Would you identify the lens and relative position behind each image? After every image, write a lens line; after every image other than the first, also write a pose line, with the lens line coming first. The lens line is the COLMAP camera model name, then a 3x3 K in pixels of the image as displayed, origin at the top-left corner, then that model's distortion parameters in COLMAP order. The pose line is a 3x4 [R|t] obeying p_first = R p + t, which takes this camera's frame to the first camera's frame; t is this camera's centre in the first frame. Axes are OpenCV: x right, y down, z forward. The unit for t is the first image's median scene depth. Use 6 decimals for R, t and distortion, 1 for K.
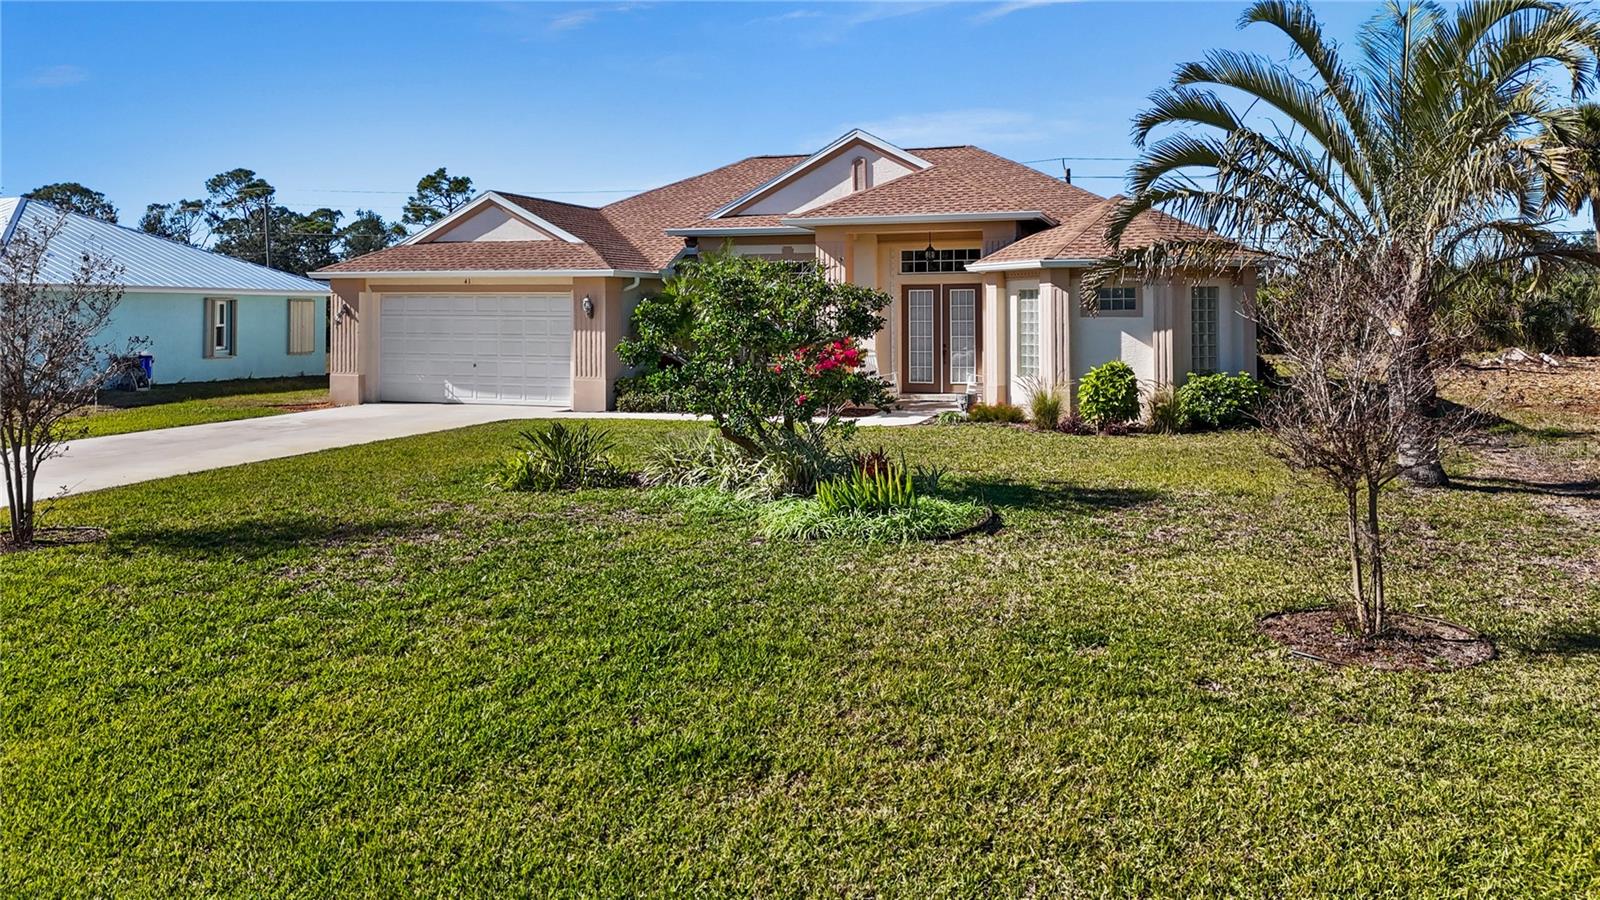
lens RADIAL K [[1195.5, 0, 817.1], [0, 1195.5, 338.8], [0, 0, 1]] dist [0.072625, -0.068519]
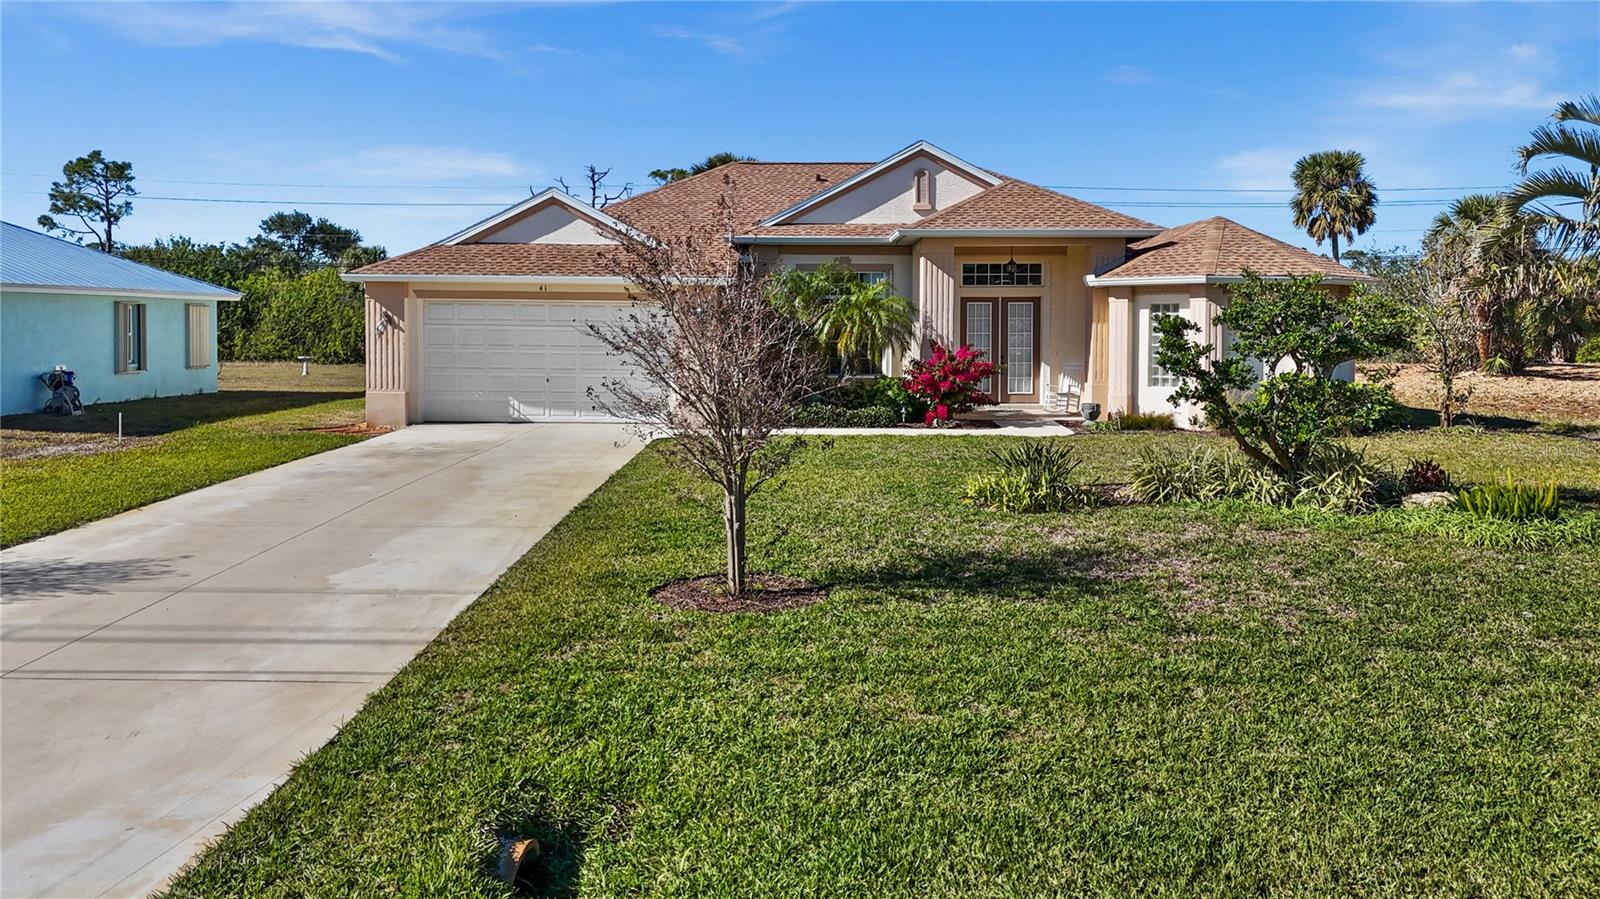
lens RADIAL K [[1195.5, 0, 791.9], [0, 1195.5, 371.8], [0, 0, 1]] dist [0.072625, -0.068519]
pose [[0.951984, -0.006347, 0.306083, -0.379420], [0.000460, 0.999814, 0.019303, -0.001699], [-0.306148, -0.018236, 0.951809, 0.079800]]
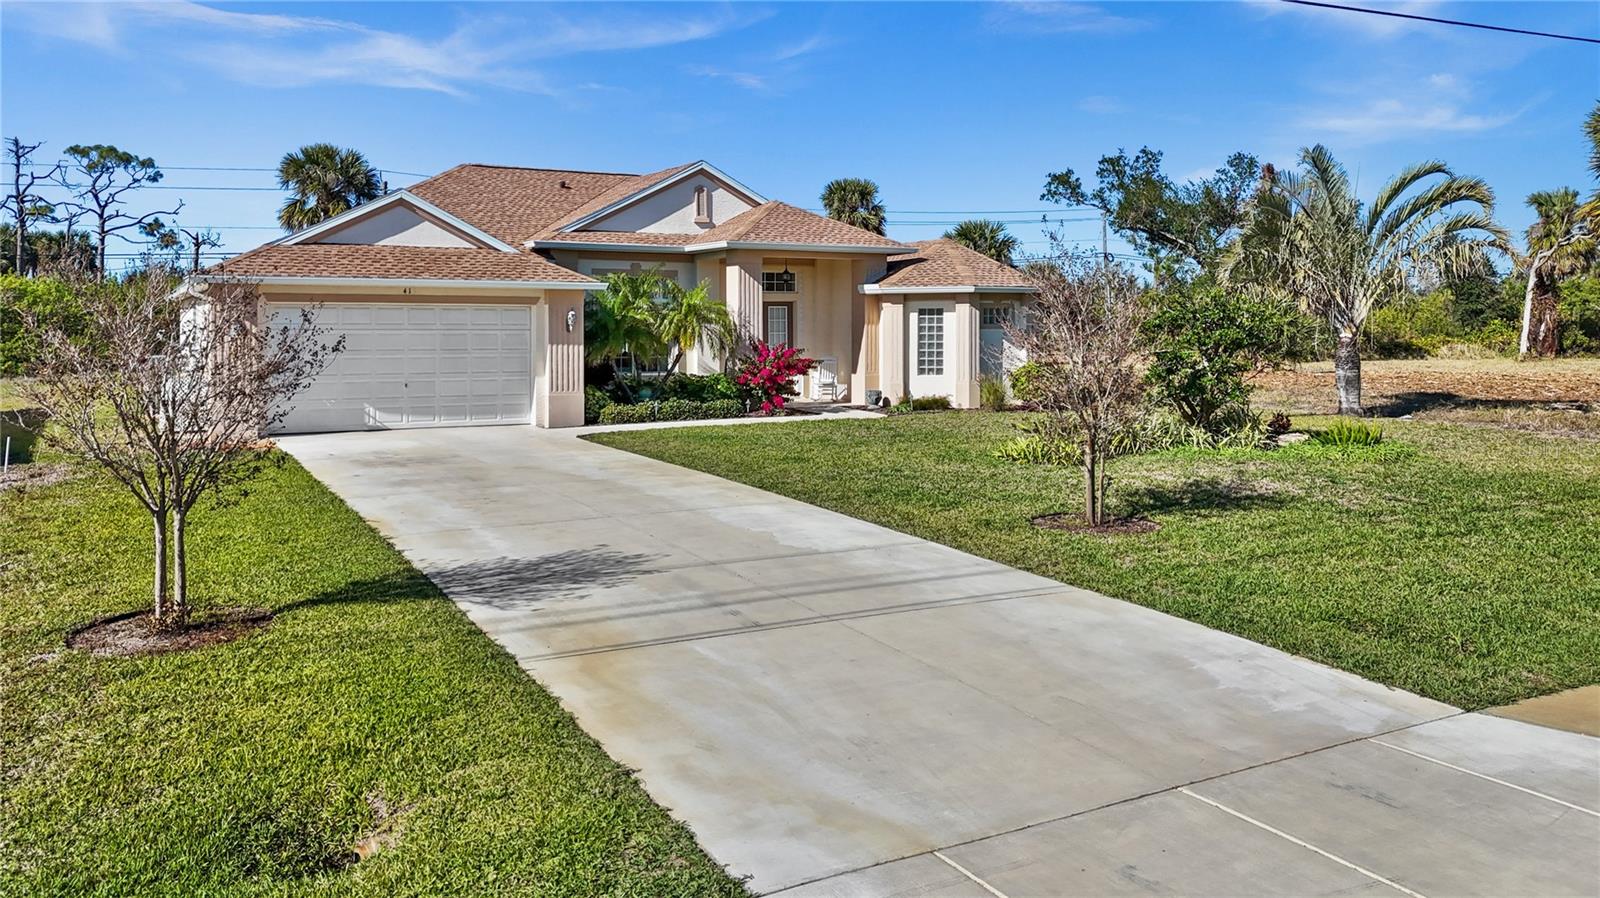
lens RADIAL K [[1195.5, 0, 791.3], [0, 1195.5, 375.5], [0, 0, 1]] dist [0.072625, -0.068519]
pose [[0.688803, -0.029938, 0.724330, -0.722051], [0.015704, 0.999529, 0.026379, -0.004059], [-0.724778, -0.006795, 0.688949, 0.178334]]
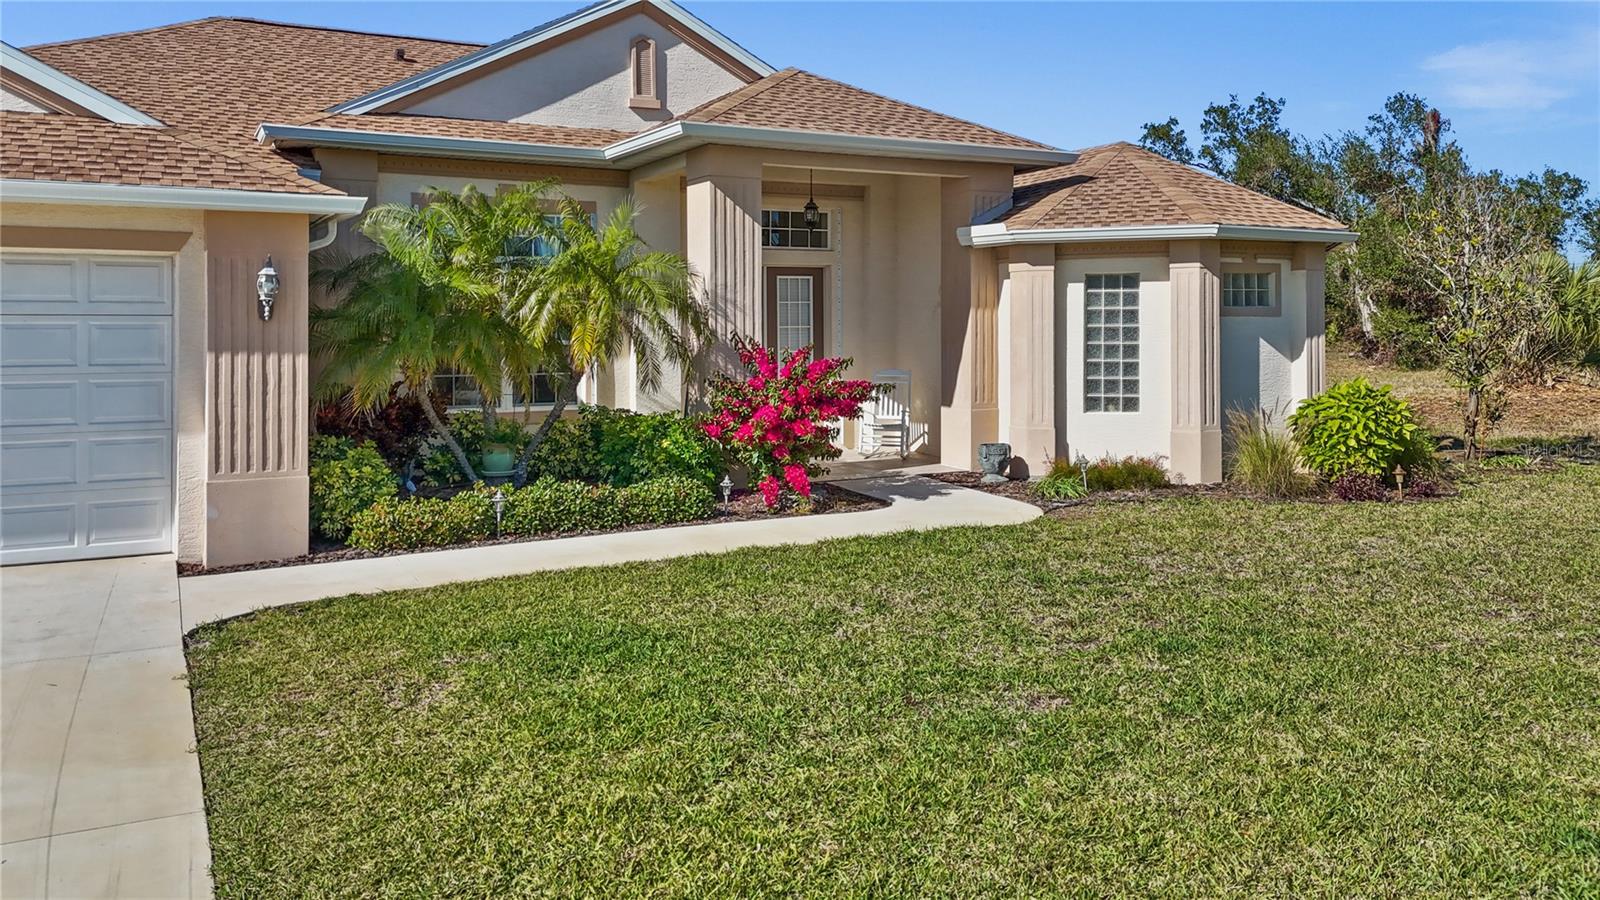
lens RADIAL K [[1195.5, 0, 789.9], [0, 1195.5, 350.0], [0, 0, 1]] dist [0.072625, -0.068519]
pose [[0.699409, -0.015356, 0.714556, -0.324625], [0.016834, 0.999846, 0.005009, -0.005954], [-0.714523, 0.008526, 0.699560, 0.565140]]
